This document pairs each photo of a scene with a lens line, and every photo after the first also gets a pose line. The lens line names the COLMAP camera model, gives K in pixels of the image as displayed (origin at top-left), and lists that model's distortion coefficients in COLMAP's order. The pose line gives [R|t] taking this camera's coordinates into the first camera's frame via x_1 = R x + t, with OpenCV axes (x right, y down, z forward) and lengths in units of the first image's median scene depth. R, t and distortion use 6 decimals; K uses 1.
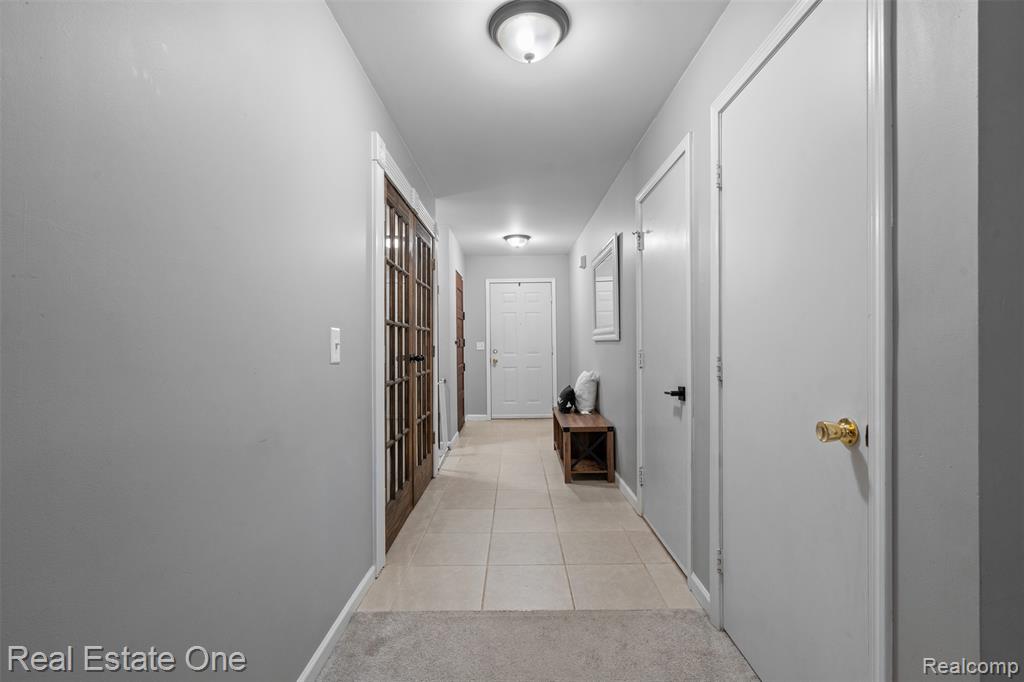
lens RADIAL K [[461.9, 0, 510.7], [0, 461.9, 340.4], [0, 0, 1]] dist [-0.013563, 0.005188]
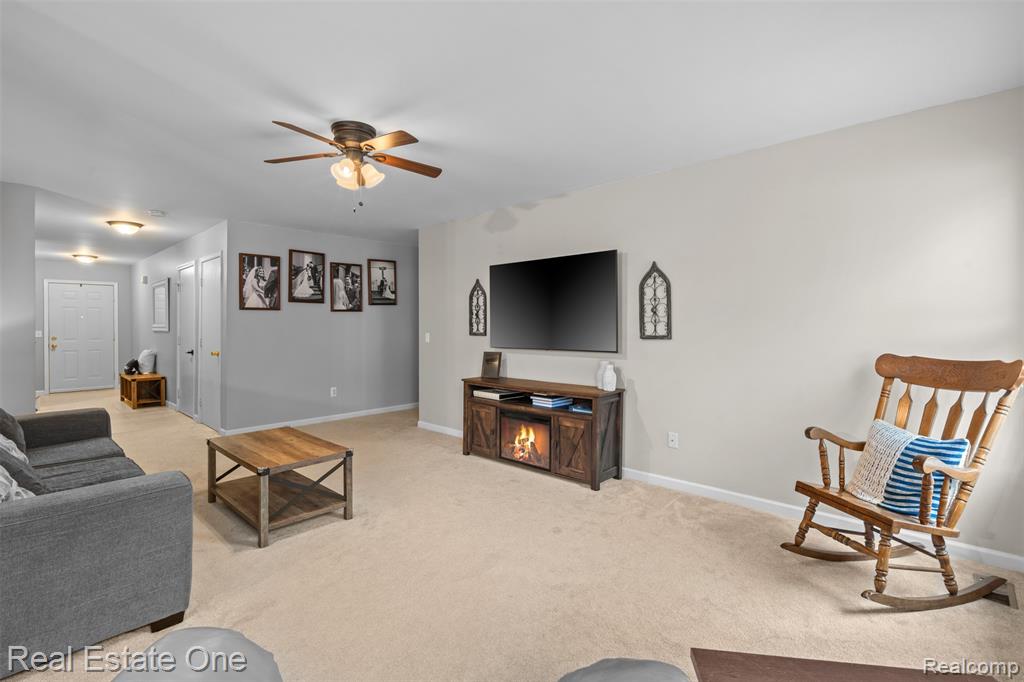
lens RADIAL K [[461.9, 0, 511.8], [0, 461.9, 330.8], [0, 0, 1]] dist [-0.013563, 0.005188]
pose [[0.666817, 0.008115, 0.745177, -0.201236], [-0.013187, 0.999913, 0.000911, -0.021035], [-0.745105, -0.010434, 0.666866, -1.130984]]
